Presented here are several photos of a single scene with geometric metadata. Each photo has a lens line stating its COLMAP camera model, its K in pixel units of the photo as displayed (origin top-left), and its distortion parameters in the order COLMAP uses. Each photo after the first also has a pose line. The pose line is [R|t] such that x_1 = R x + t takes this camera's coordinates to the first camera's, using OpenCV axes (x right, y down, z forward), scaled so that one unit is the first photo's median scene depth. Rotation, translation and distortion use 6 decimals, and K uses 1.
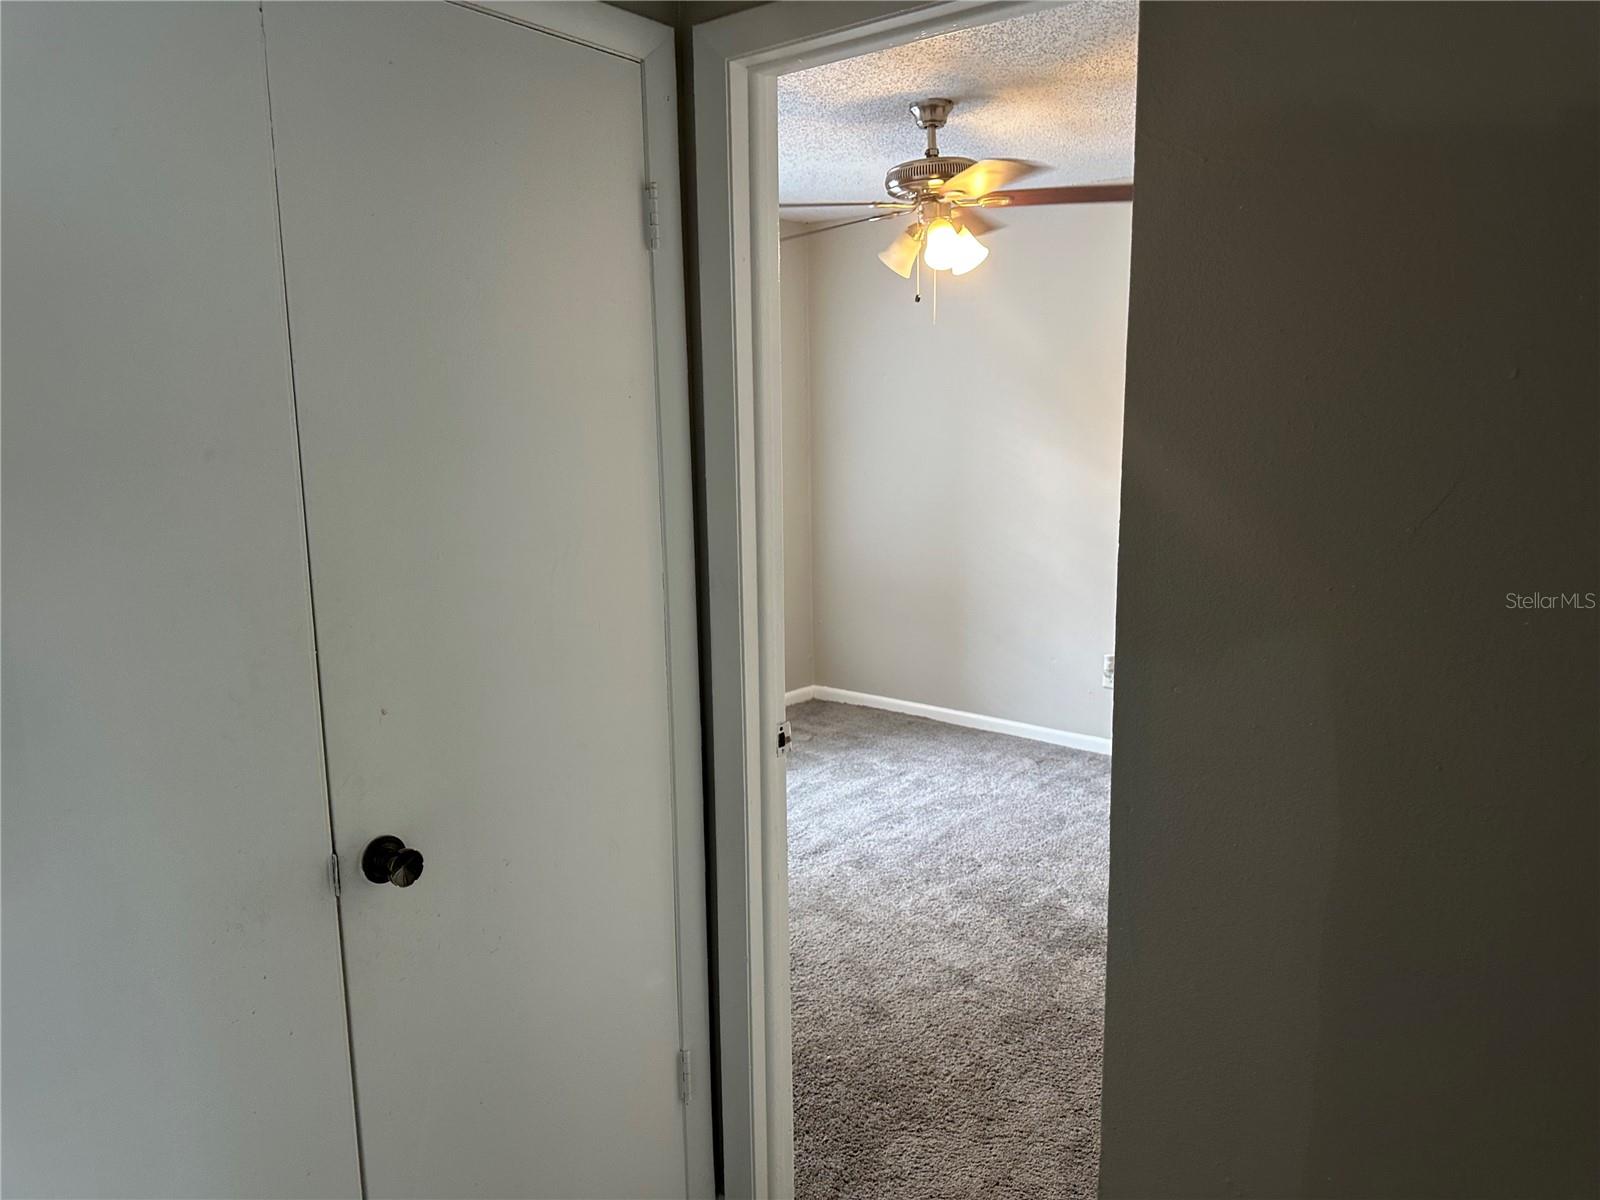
lens RADIAL K [[1119.0, 0, 755.0], [0, 1119.0, 626.0], [0, 0, 1]] dist [0.057662, -0.072820]
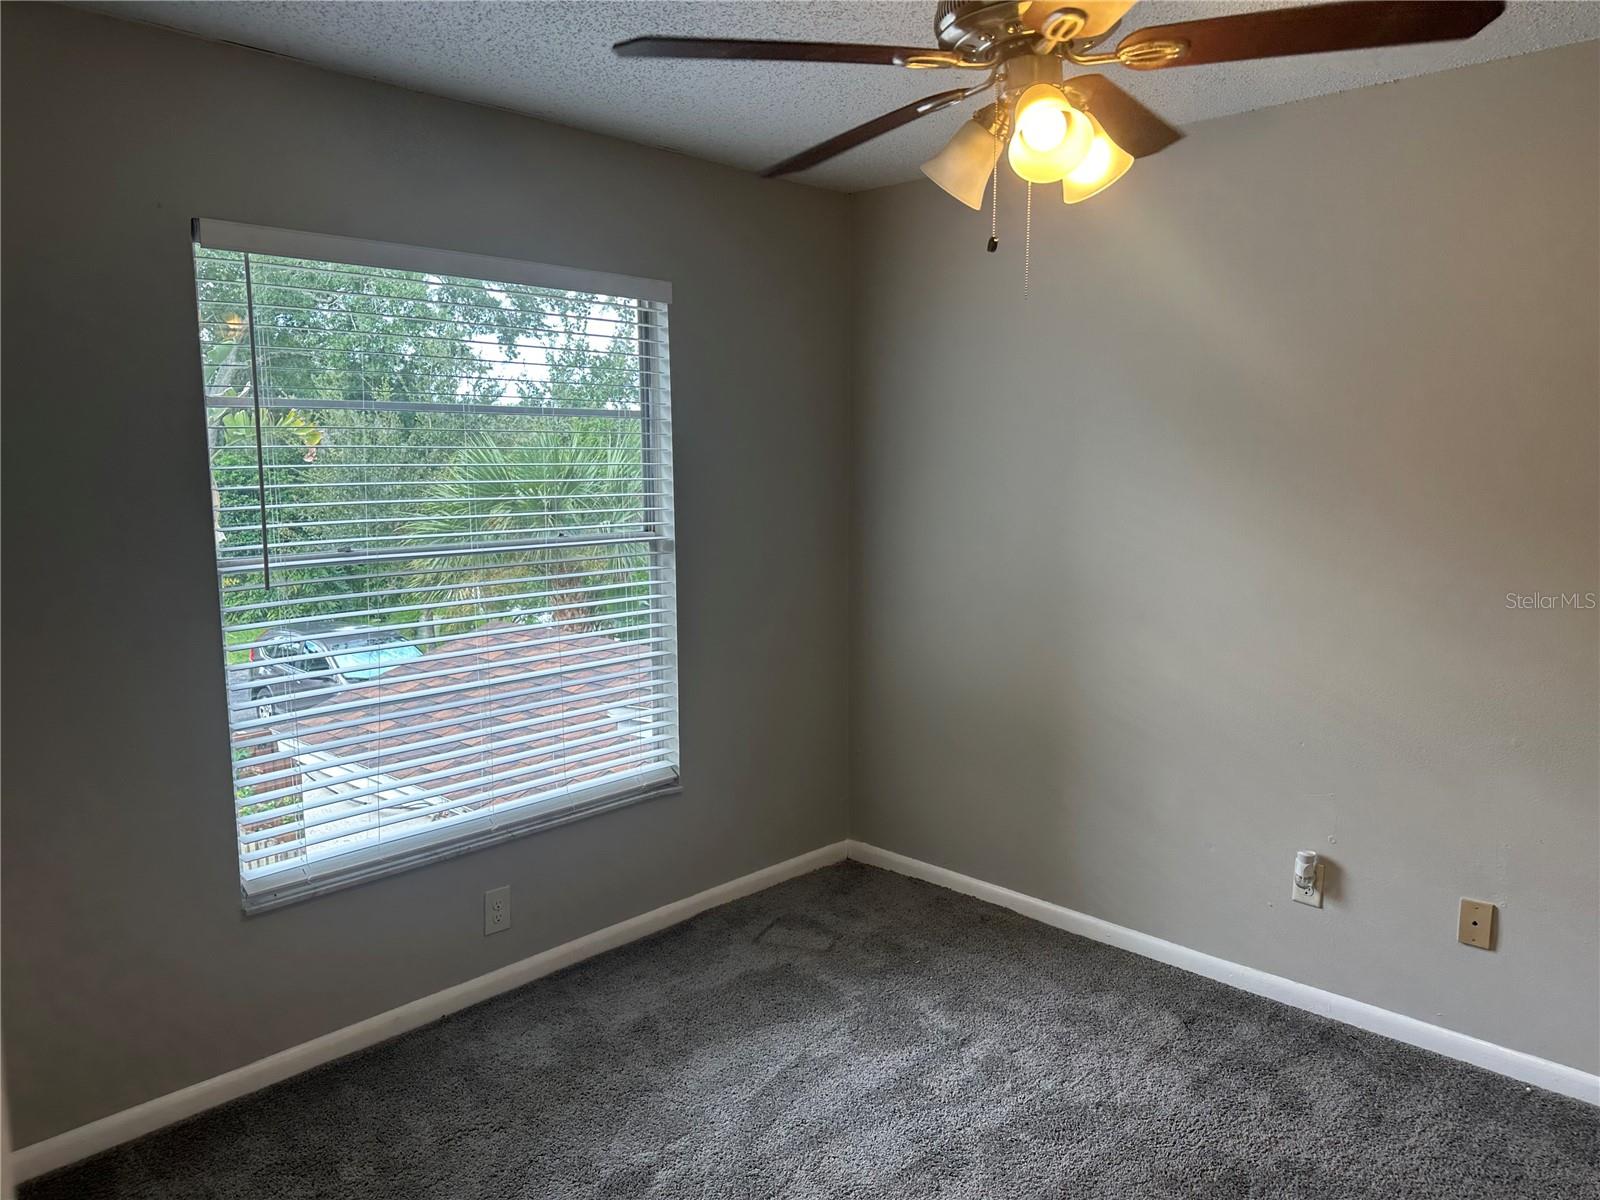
lens RADIAL K [[1119.0, 0, 790.3], [0, 1119.0, 601.2], [0, 0, 1]] dist [0.057662, -0.072820]
pose [[0.998285, 0.025655, -0.052626, 0.065414], [-0.028368, 0.998271, -0.051471, -0.079364], [0.051215, 0.052876, 0.997287, 0.385248]]
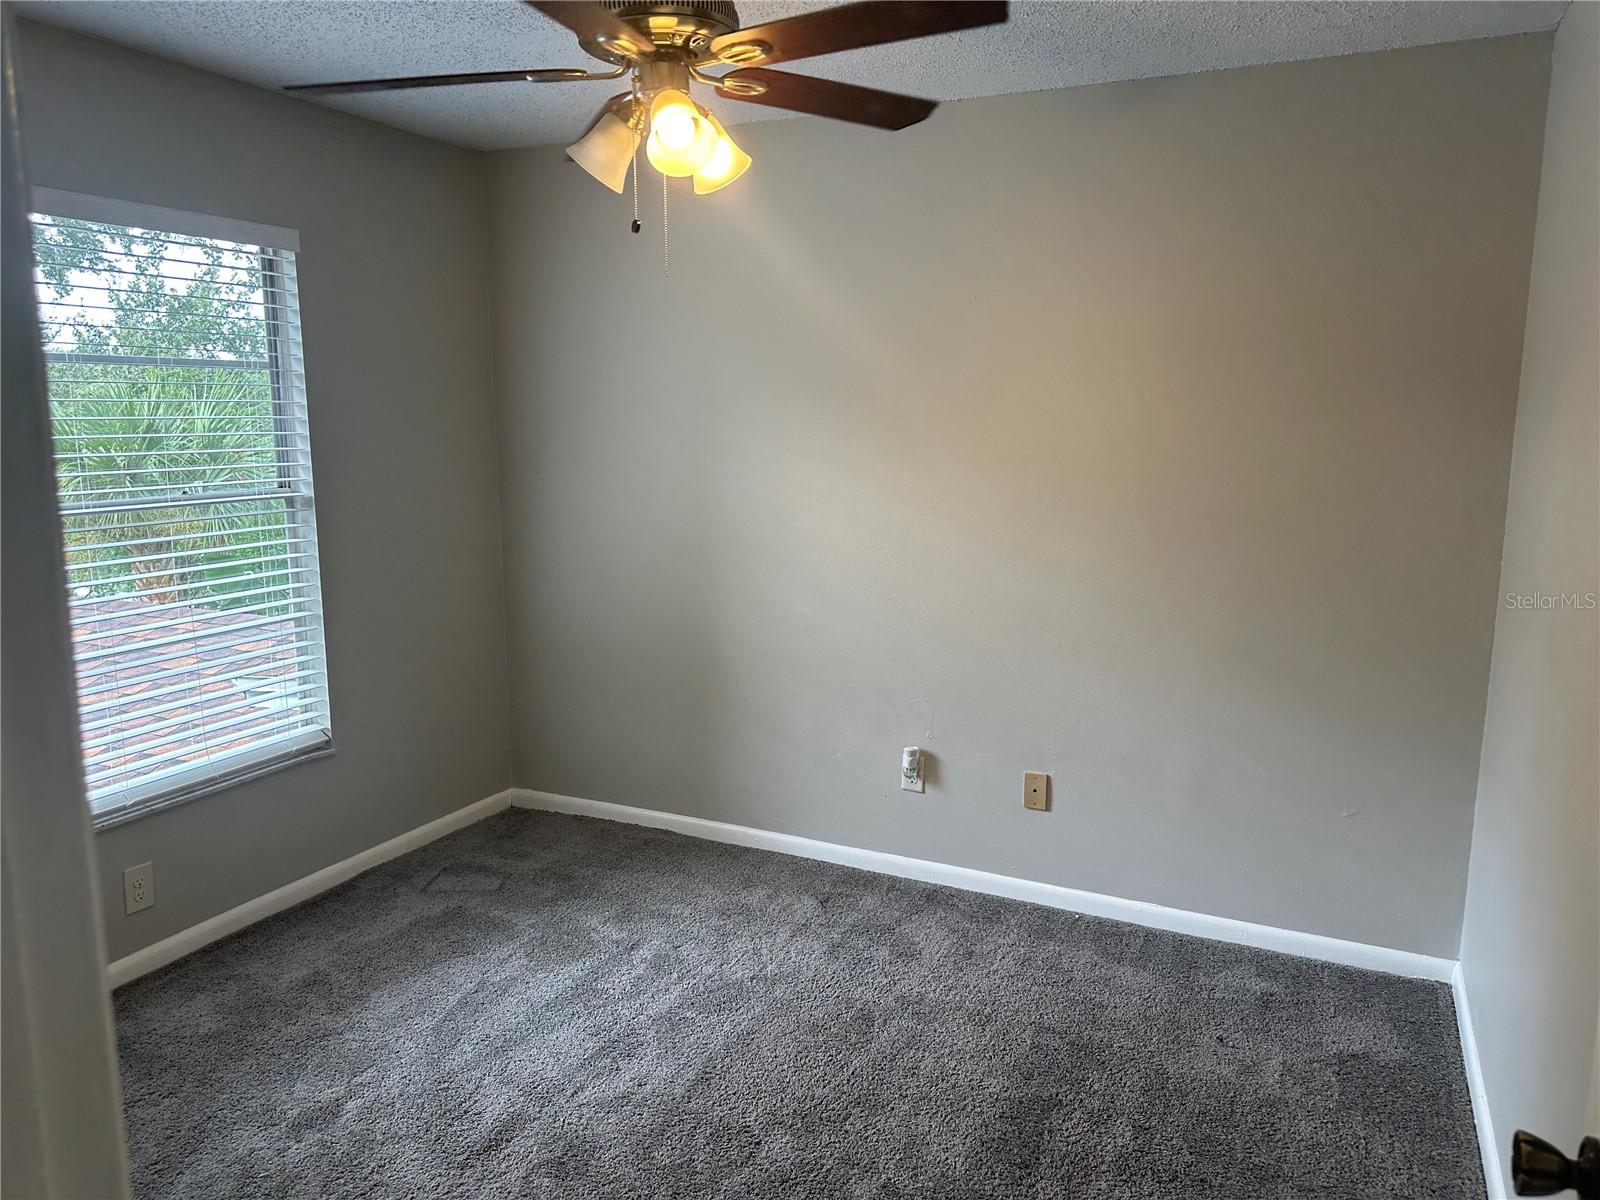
lens RADIAL K [[1119.0, 0, 810.0], [0, 1119.0, 595.4], [0, 0, 1]] dist [0.057662, -0.072820]
pose [[0.960696, -0.019367, 0.276928, 0.051408], [0.026189, 0.999437, -0.020957, -0.067296], [-0.276366, 0.027386, 0.960662, 0.327186]]
